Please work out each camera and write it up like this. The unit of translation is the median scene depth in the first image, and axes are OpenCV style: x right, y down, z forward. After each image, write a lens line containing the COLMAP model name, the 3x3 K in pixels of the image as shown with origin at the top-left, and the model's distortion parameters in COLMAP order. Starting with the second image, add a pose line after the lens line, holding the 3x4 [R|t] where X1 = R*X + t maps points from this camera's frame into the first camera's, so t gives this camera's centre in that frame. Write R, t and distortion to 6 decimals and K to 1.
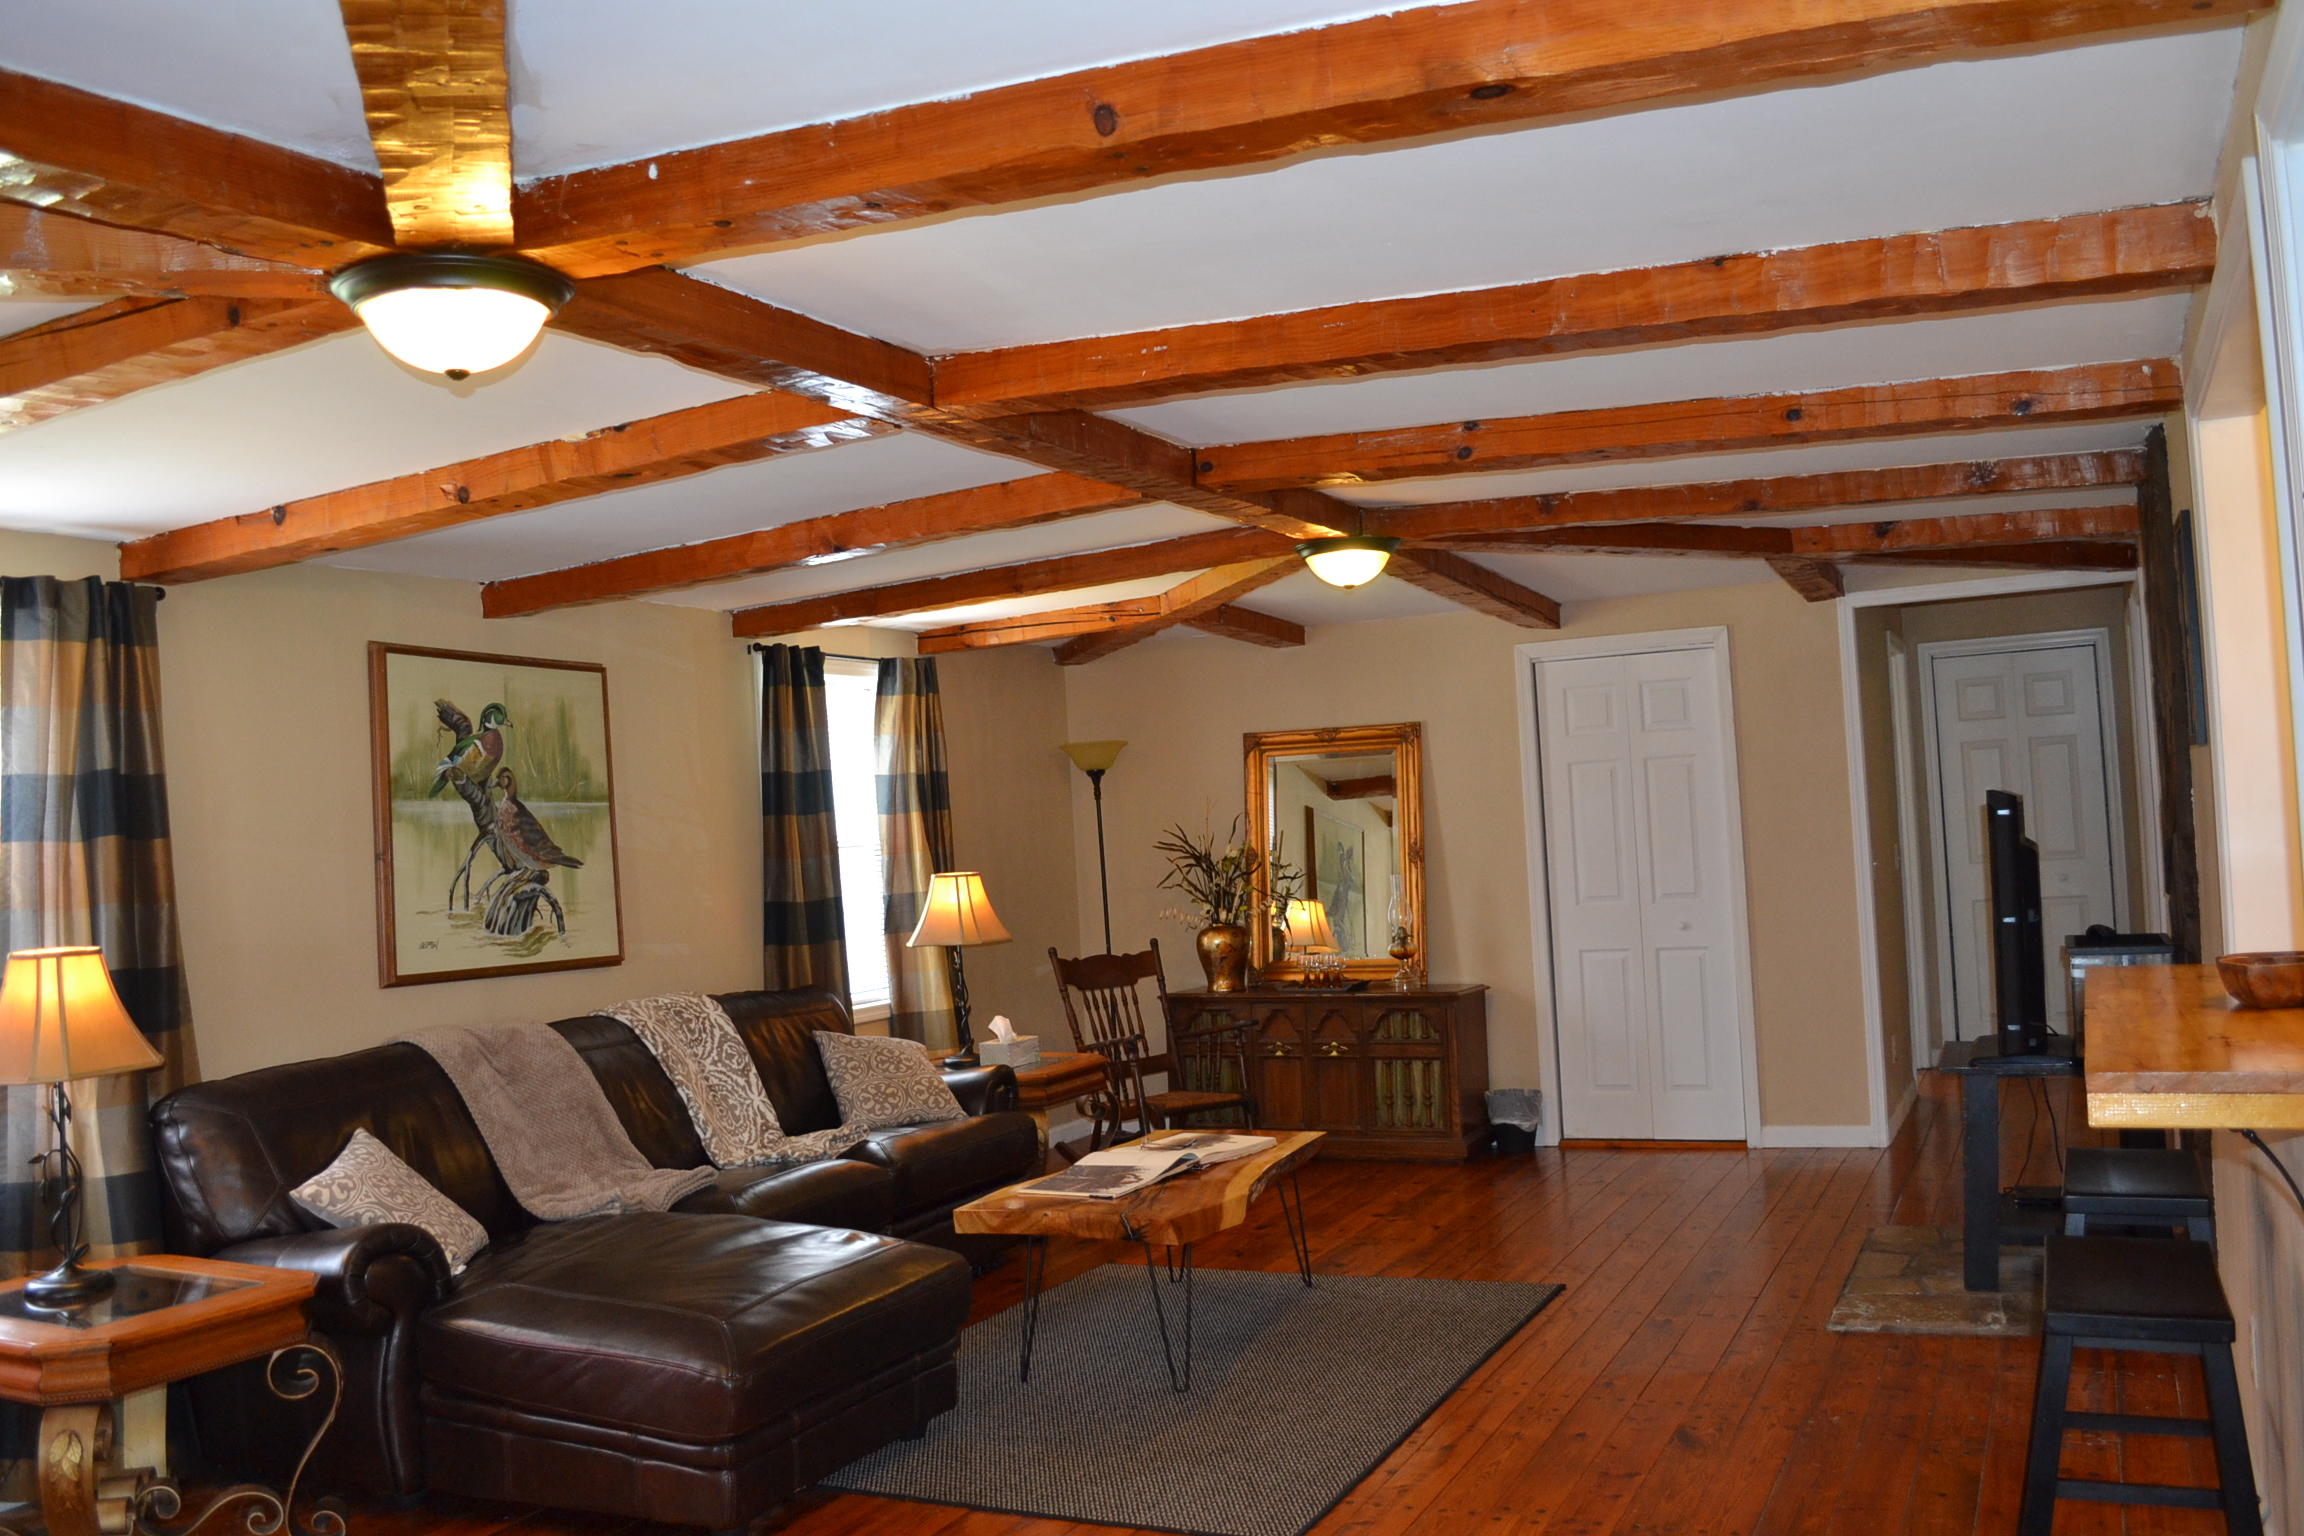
lens RADIAL K [[1983.8, 0, 1156.9], [0, 1983.8, 769.4], [0, 0, 1]] dist [-0.084228, 0.015732]
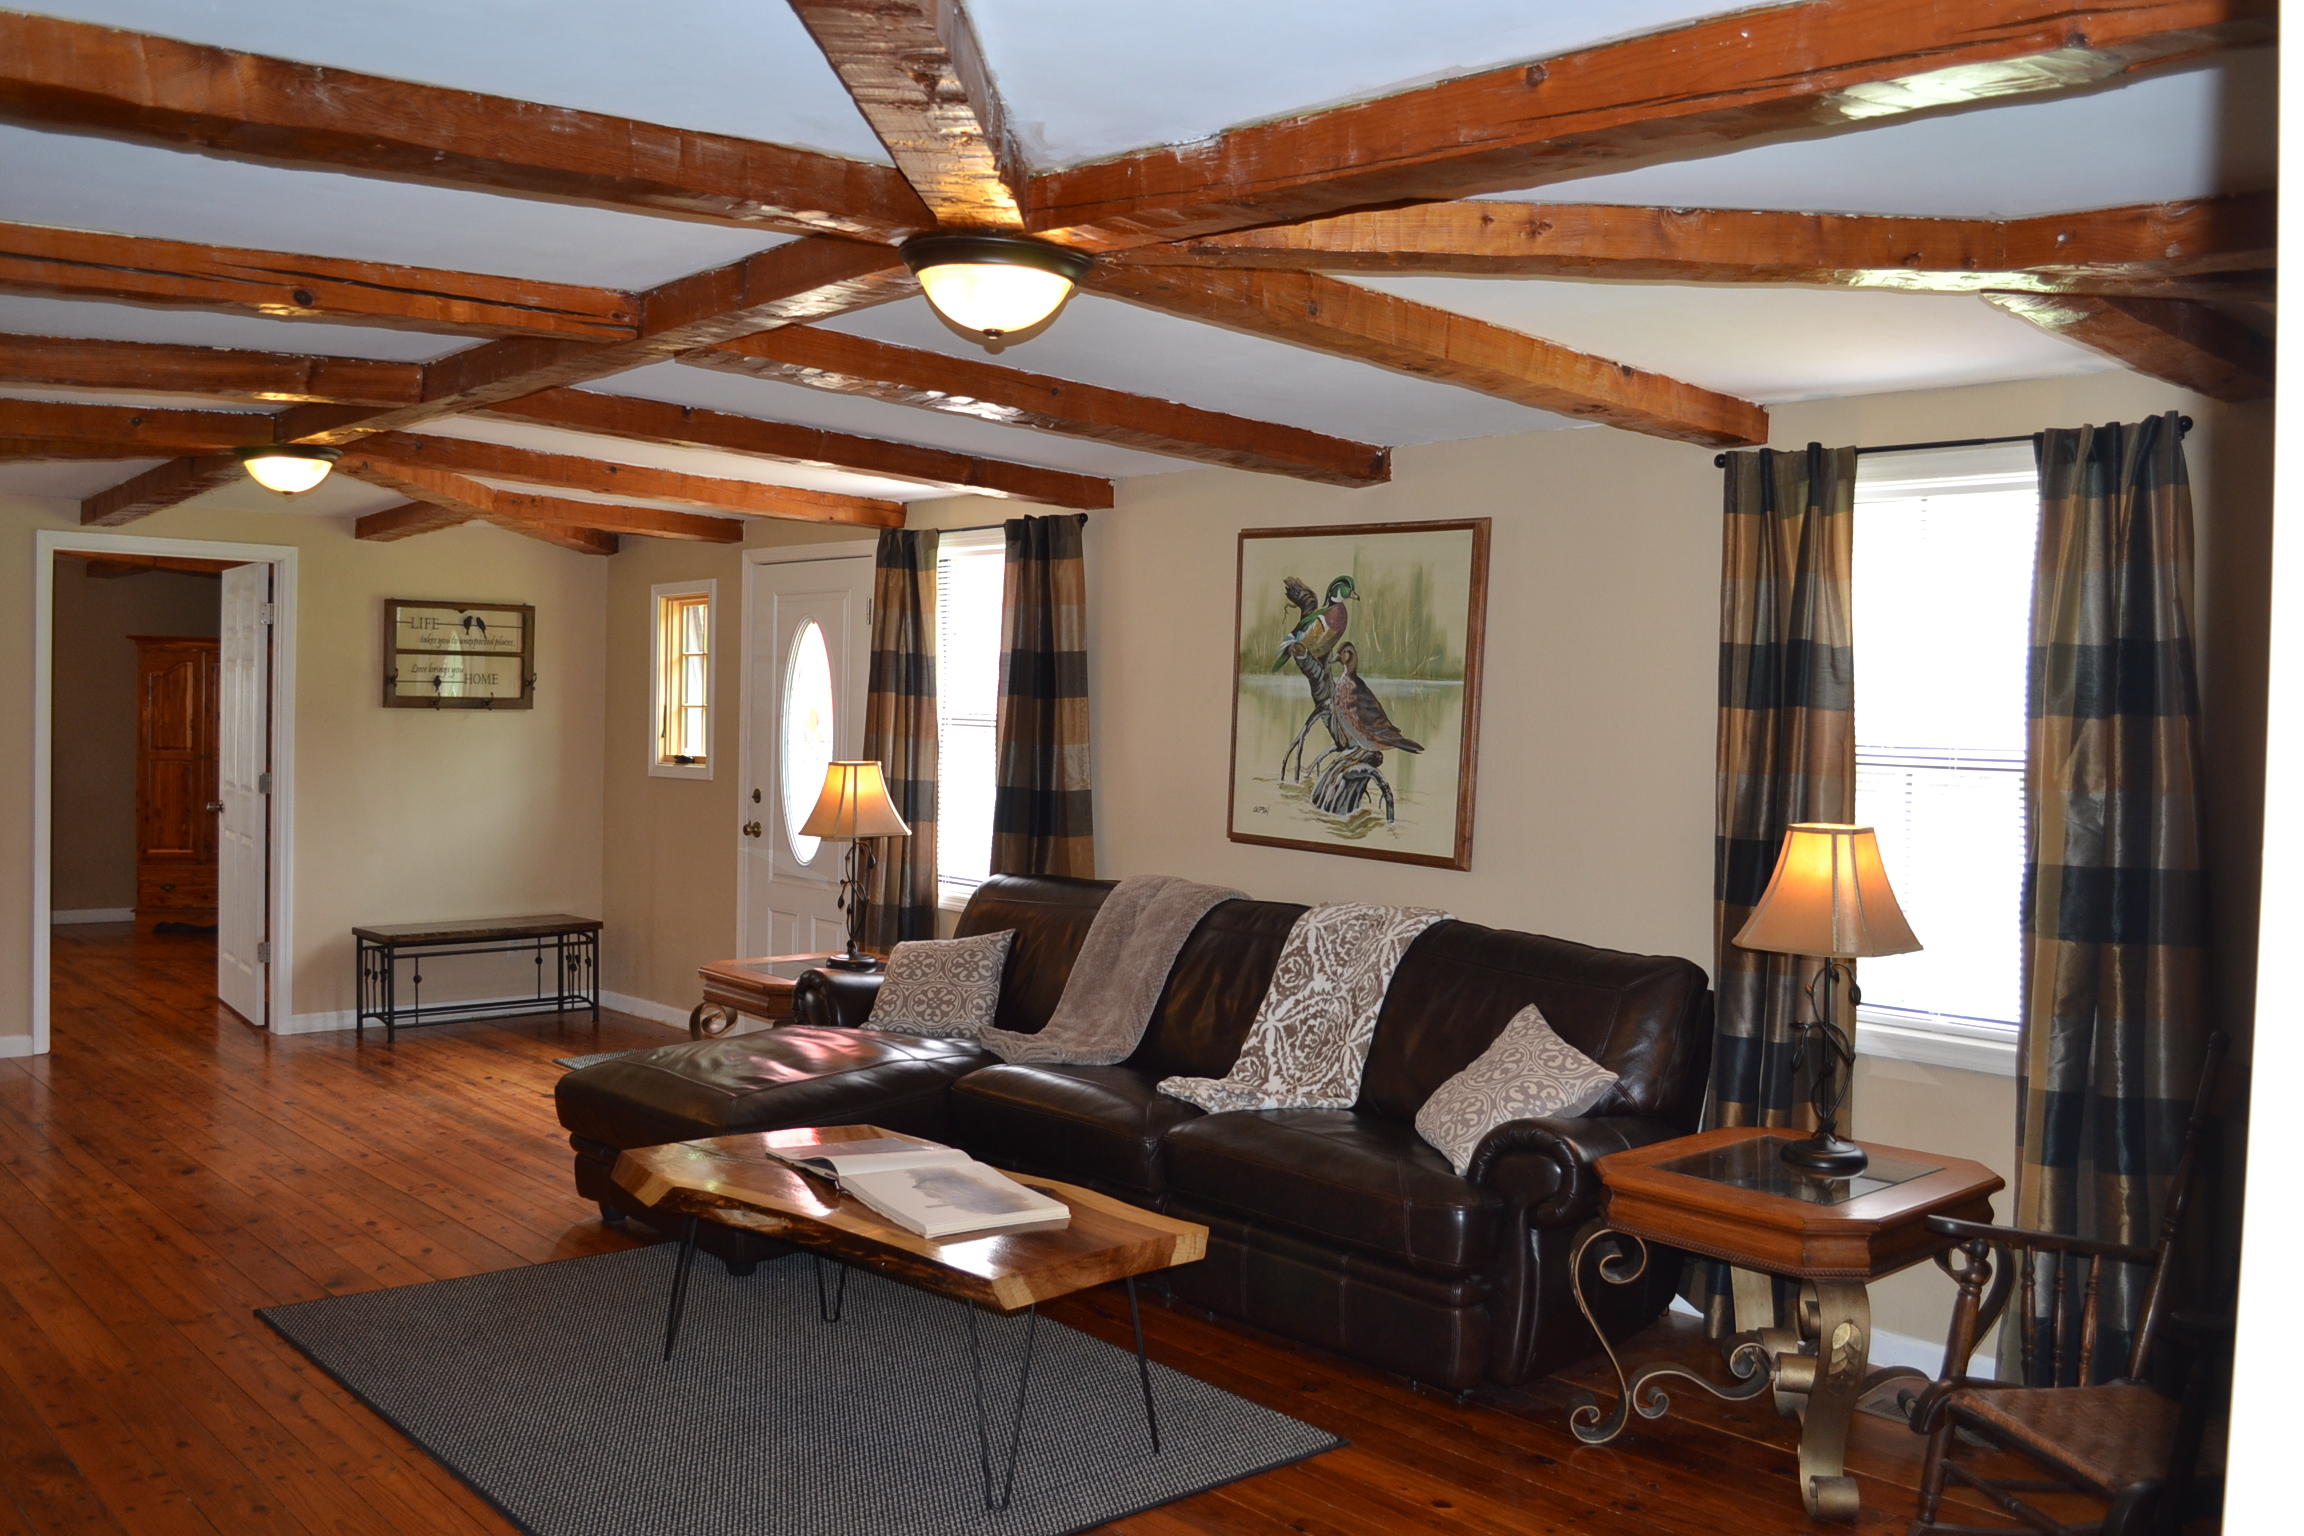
lens RADIAL K [[1983.8, 0, 1163.1], [0, 1983.8, 782.5], [0, 0, 1]] dist [-0.084228, 0.015732]
pose [[-0.388042, 0.080320, -0.918135, 0.598407], [0.024245, 0.996740, 0.076950, -0.009199], [0.921323, 0.007600, -0.388724, 1.278636]]
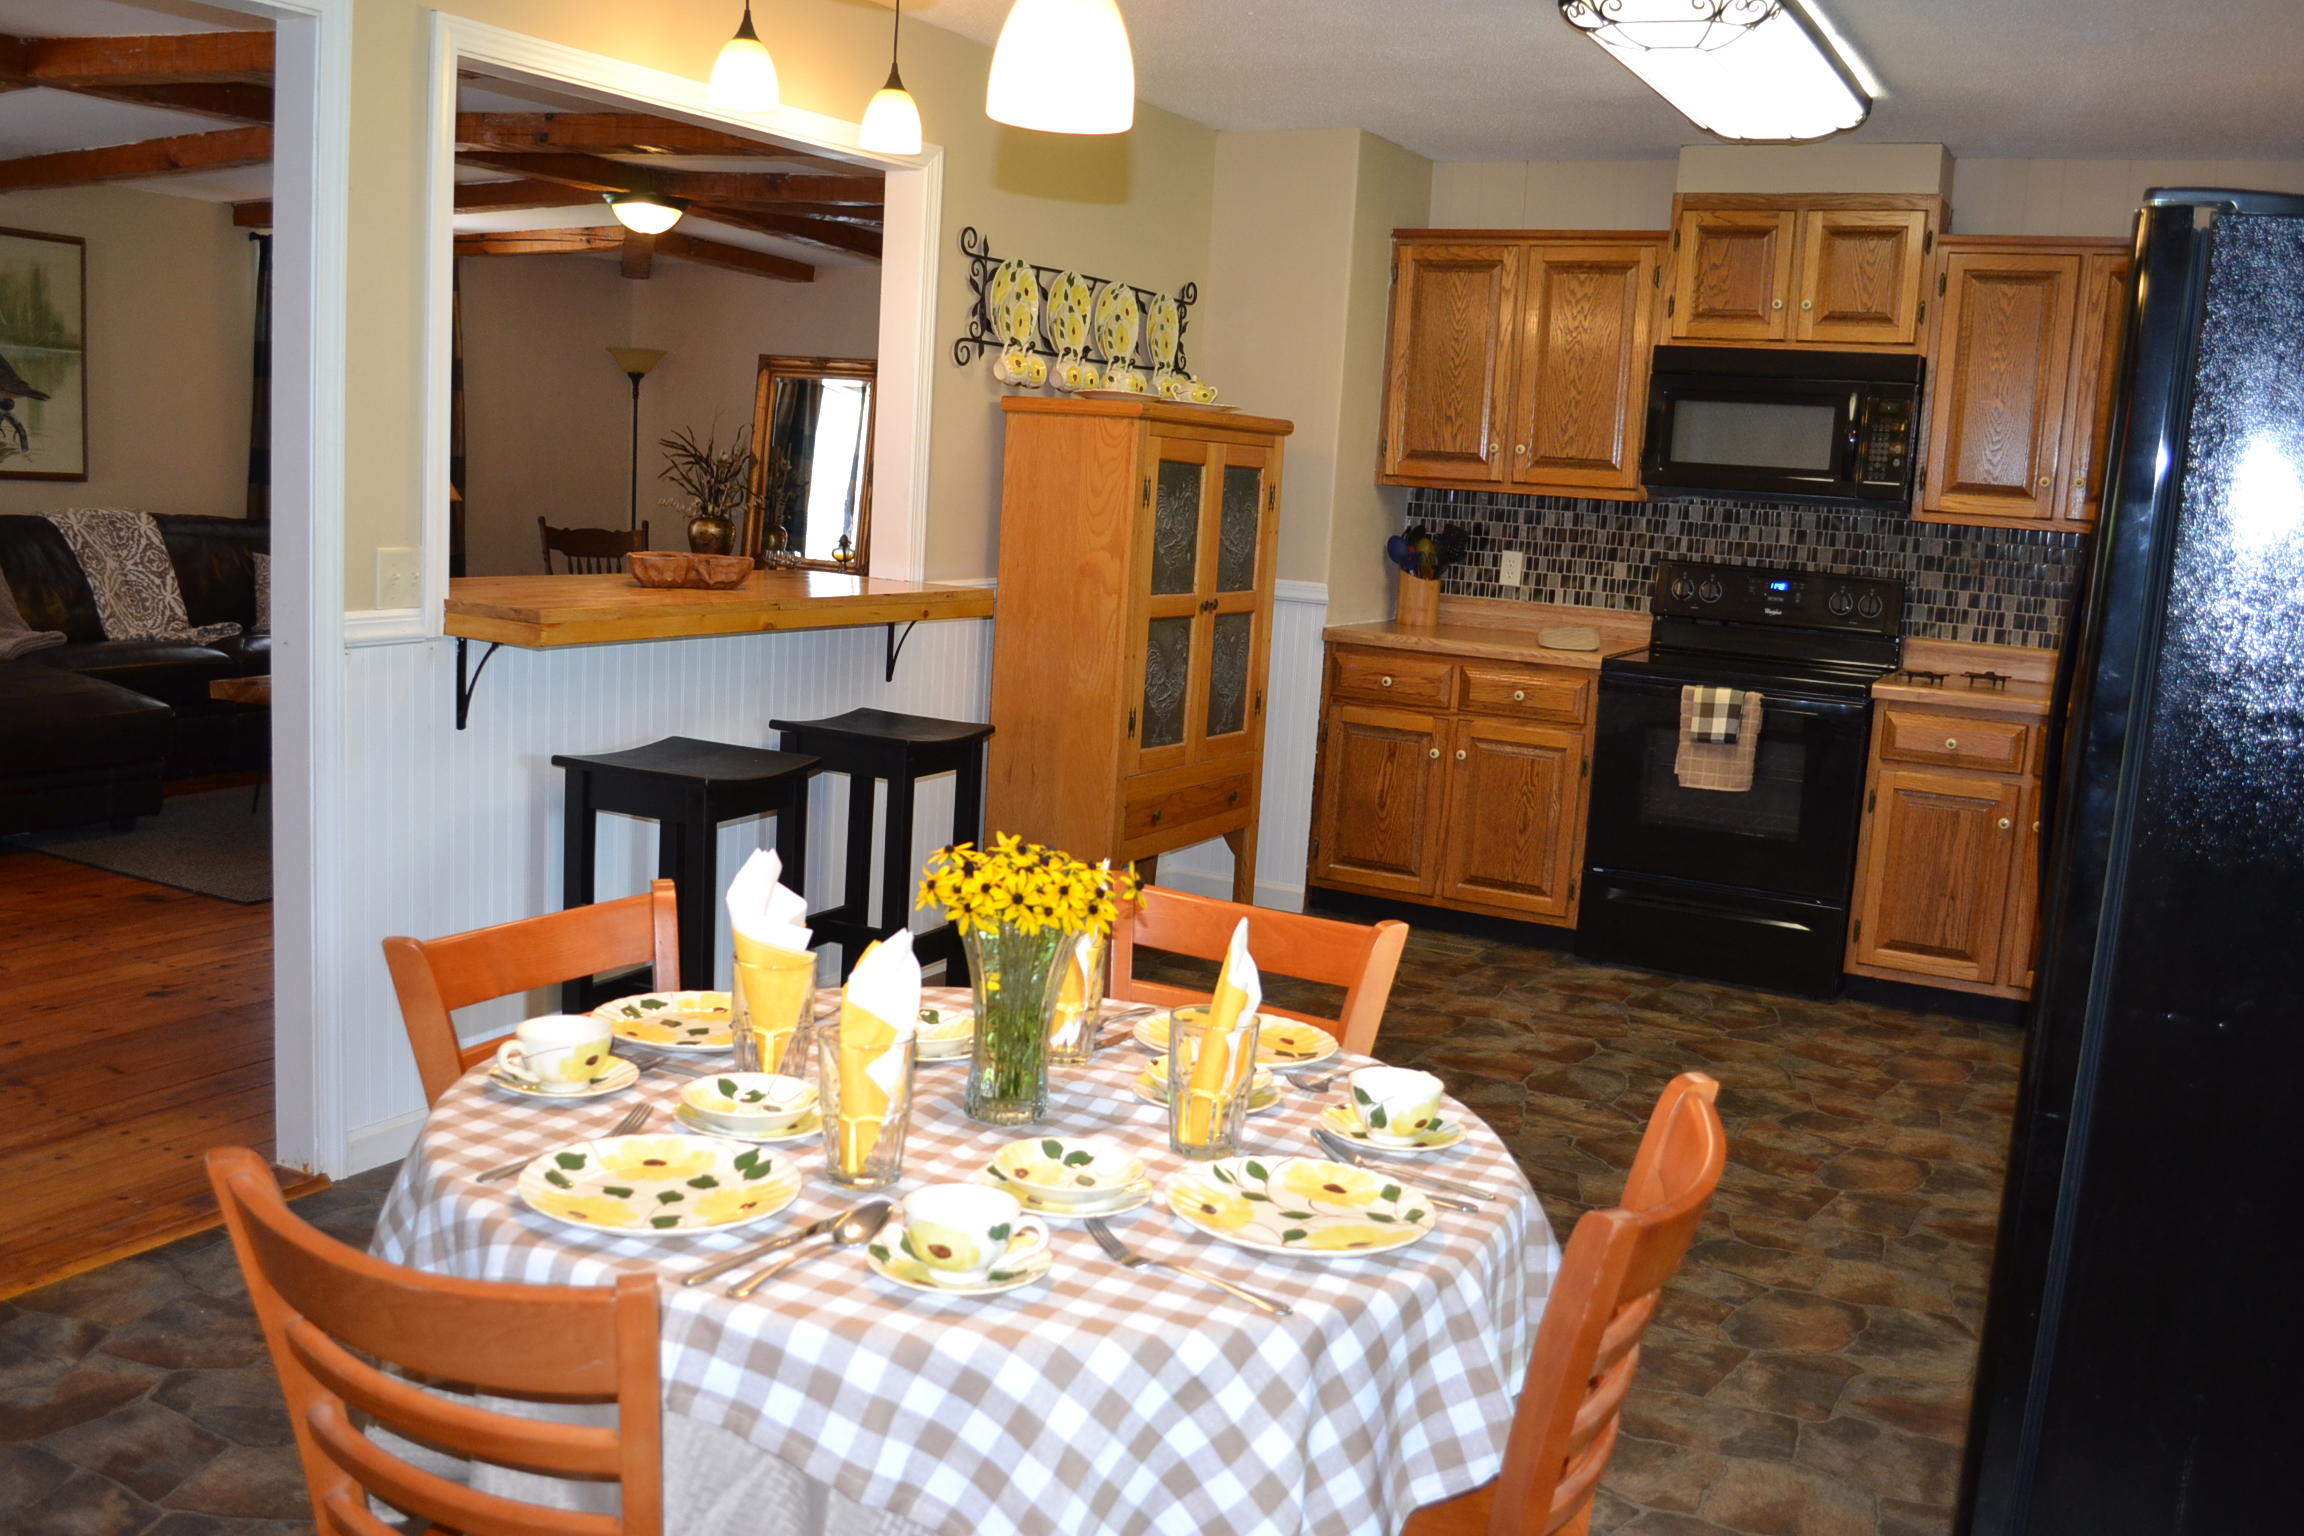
lens RADIAL K [[1983.8, 0, 1159.1], [0, 1983.8, 768.6], [0, 0, 1]] dist [-0.084228, 0.015732]
pose [[0.992440, 0.121238, -0.019073, 0.482406], [-0.115745, 0.976267, 0.183046, -0.029155], [0.040813, -0.179454, 0.982919, -0.236978]]
